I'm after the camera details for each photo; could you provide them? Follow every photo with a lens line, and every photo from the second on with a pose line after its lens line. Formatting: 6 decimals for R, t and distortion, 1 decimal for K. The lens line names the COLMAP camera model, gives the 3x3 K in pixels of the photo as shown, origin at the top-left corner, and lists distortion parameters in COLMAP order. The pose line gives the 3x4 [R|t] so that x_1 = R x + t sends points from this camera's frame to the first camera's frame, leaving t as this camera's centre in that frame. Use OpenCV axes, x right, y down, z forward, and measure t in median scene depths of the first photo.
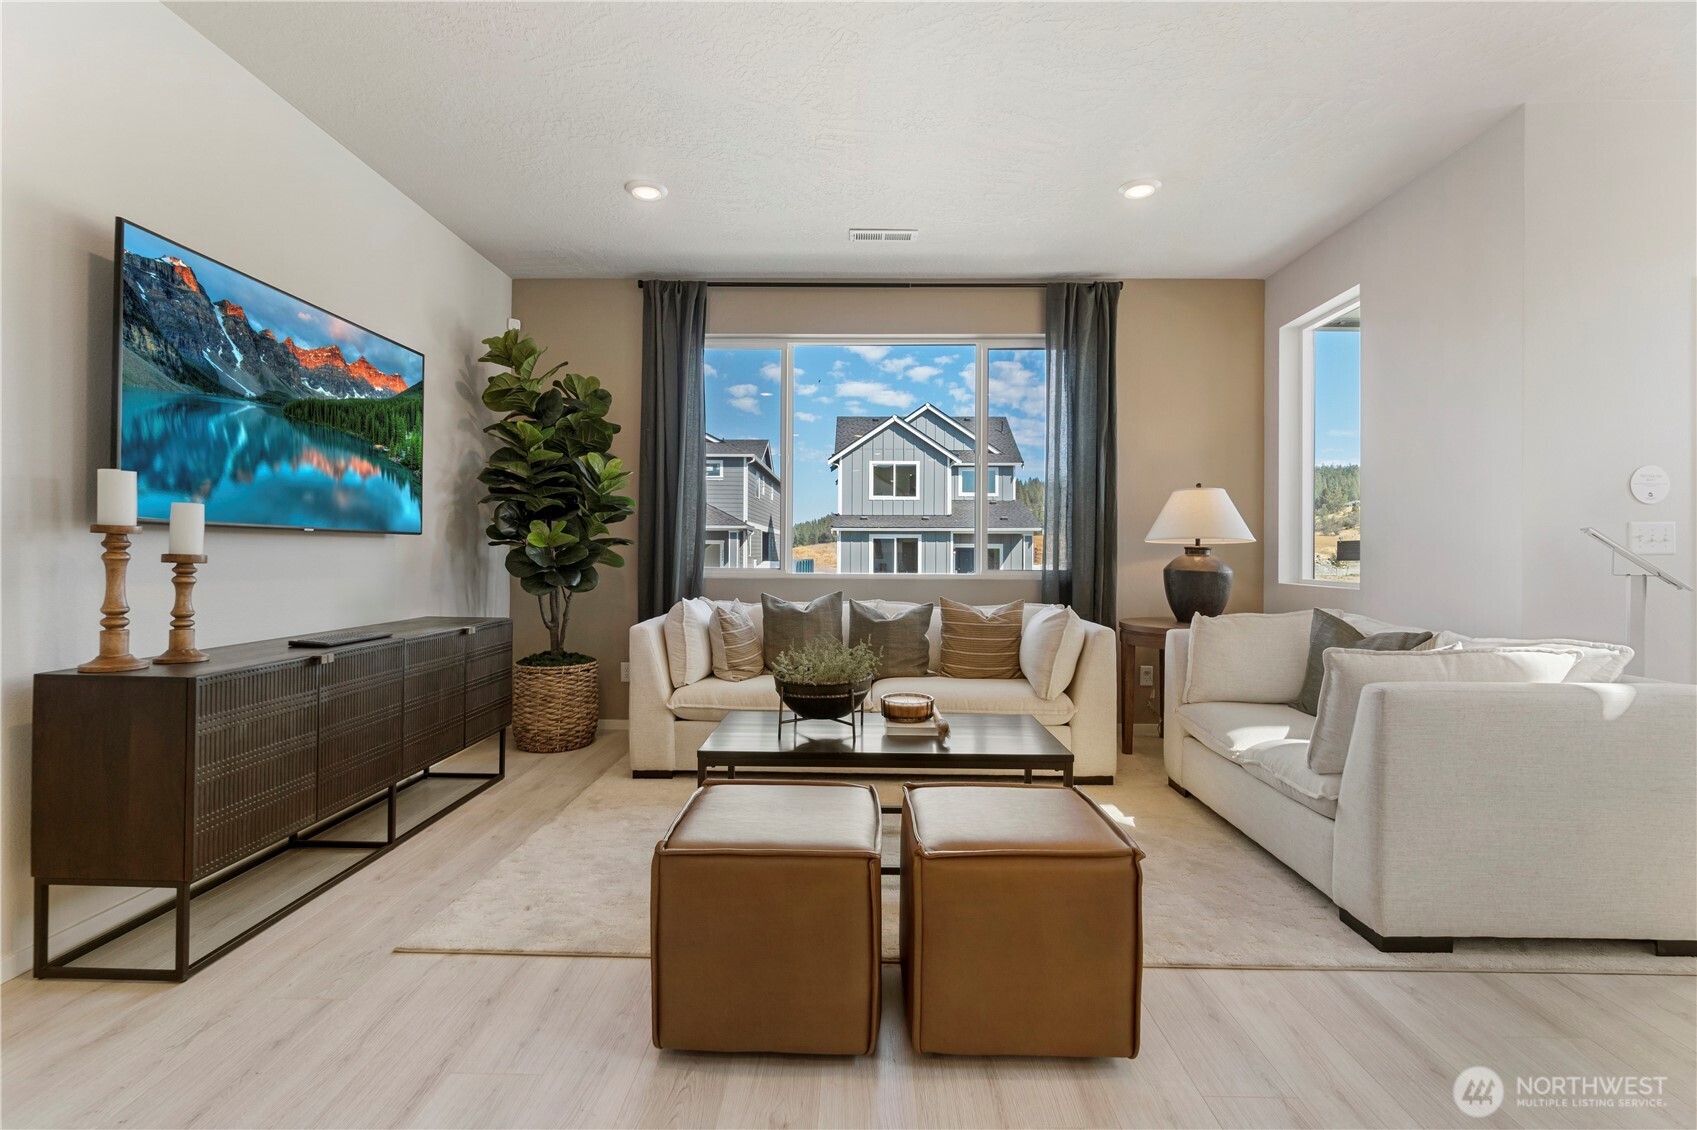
lens RADIAL K [[769.8, 0, 850.3], [0, 769.8, 543.8], [0, 0, 1]] dist [0.003296, 0.000031]
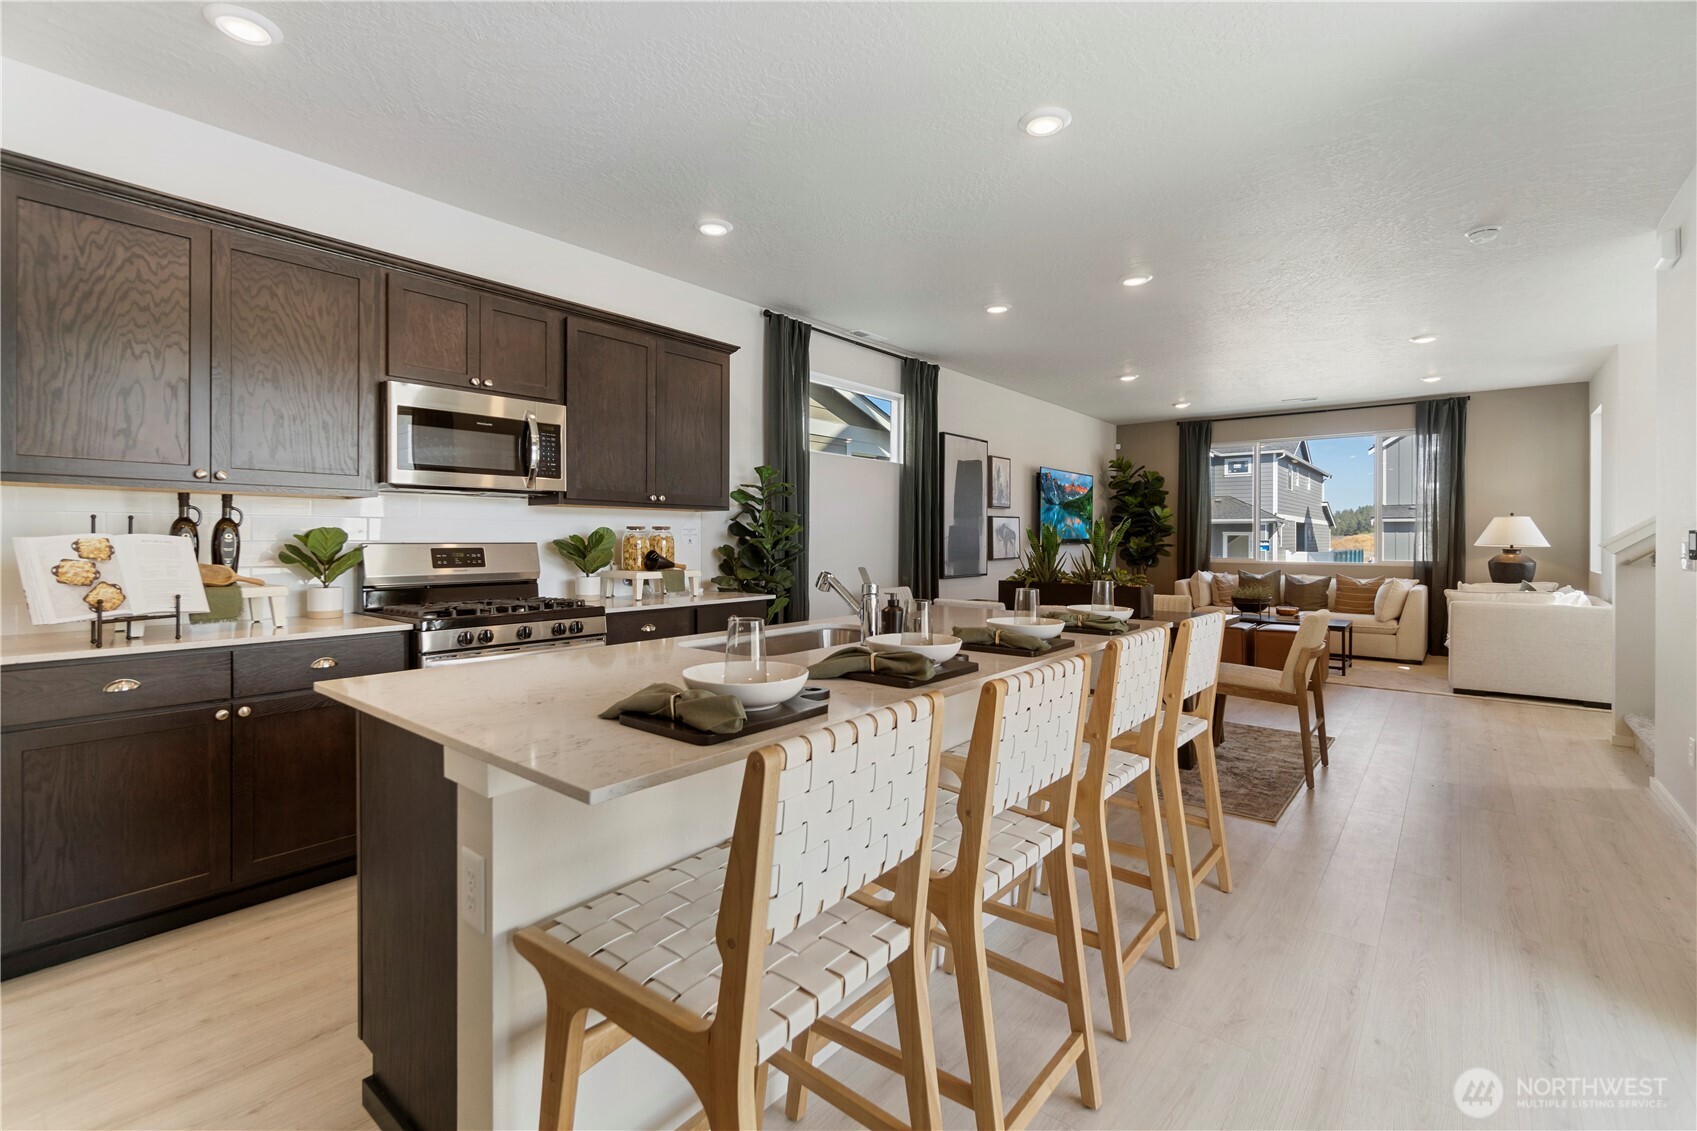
lens RADIAL K [[769.8, 0, 850.3], [0, 769.8, 544.3], [0, 0, 1]] dist [0.003296, 0.000031]
pose [[0.791860, 0.001243, -0.610701, 0.331656], [0.008324, 0.999883, 0.012828, -0.042223], [0.610646, -0.015242, 0.791757, -1.327100]]
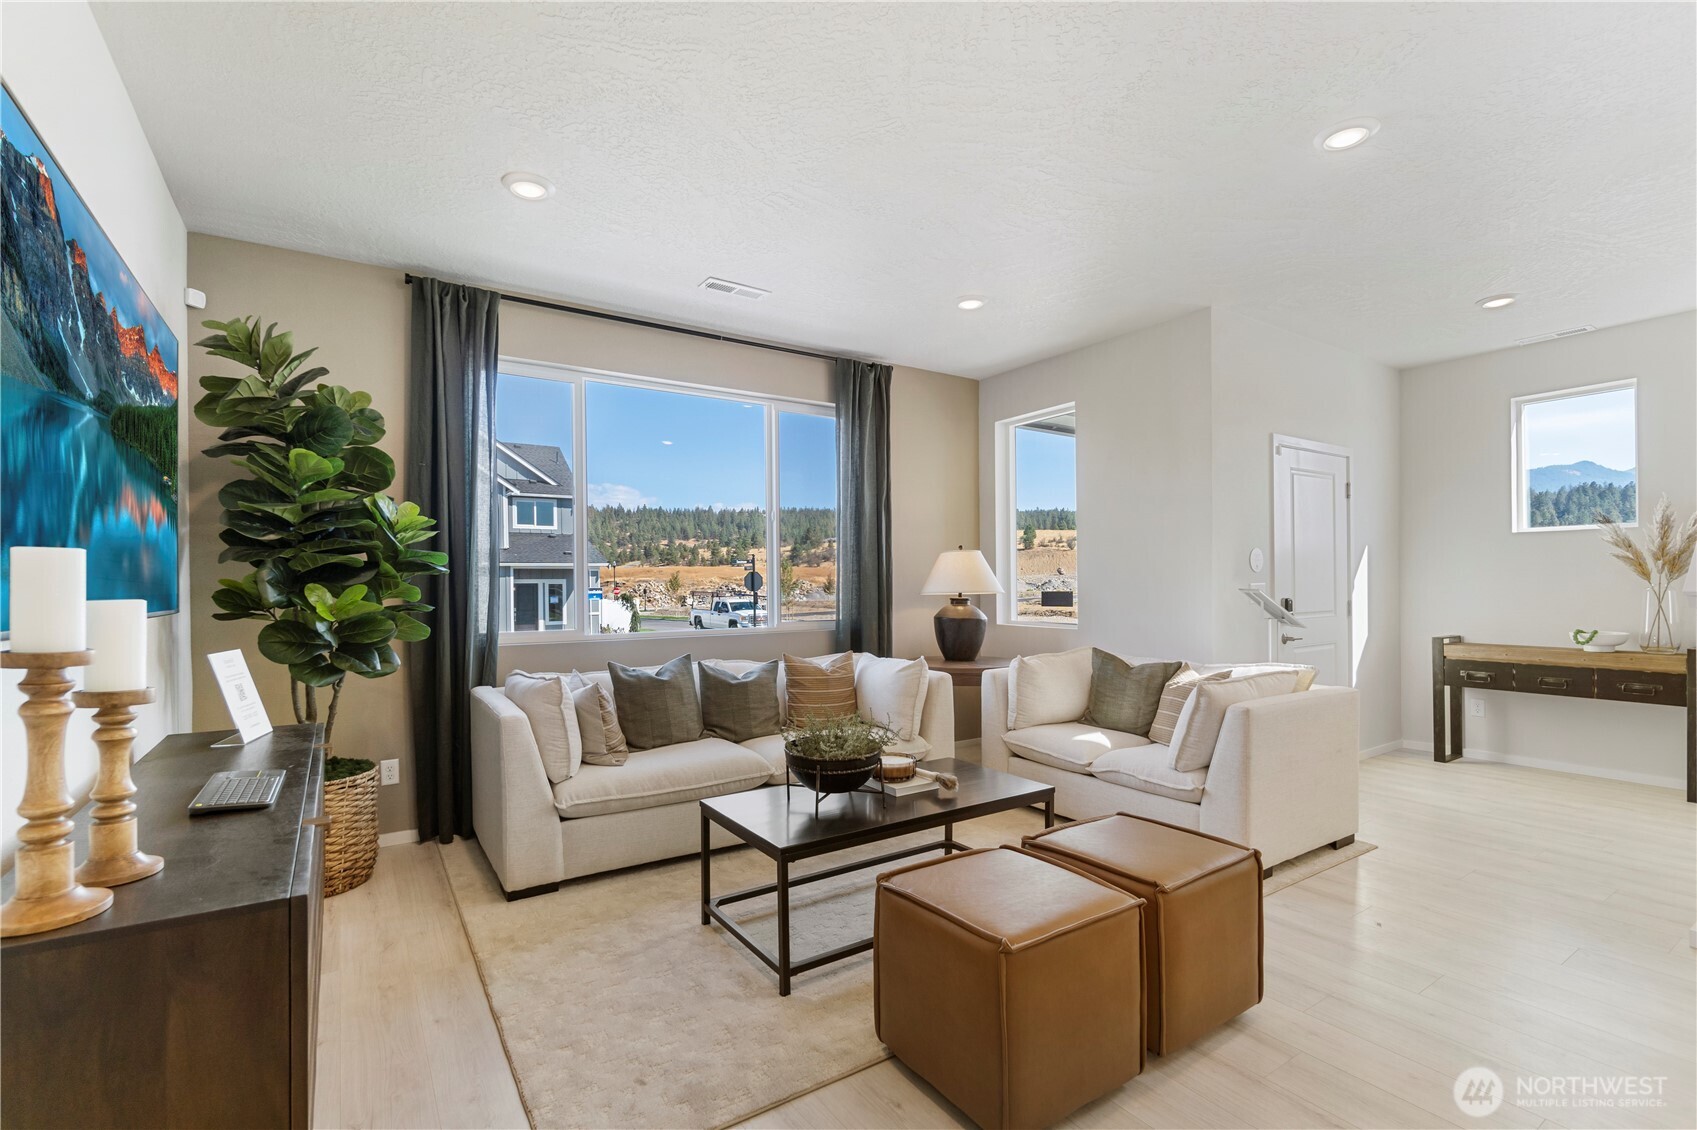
lens RADIAL K [[756.5, 0, 843.1], [0, 756.5, 578.6], [0, 0, 1]] dist [0.003684, 0.000096]
pose [[0.830515, -0.008342, 0.556934, -0.364594], [0.005870, 0.999963, 0.006224, -0.034874], [-0.556965, -0.001900, 0.830533, 0.114348]]
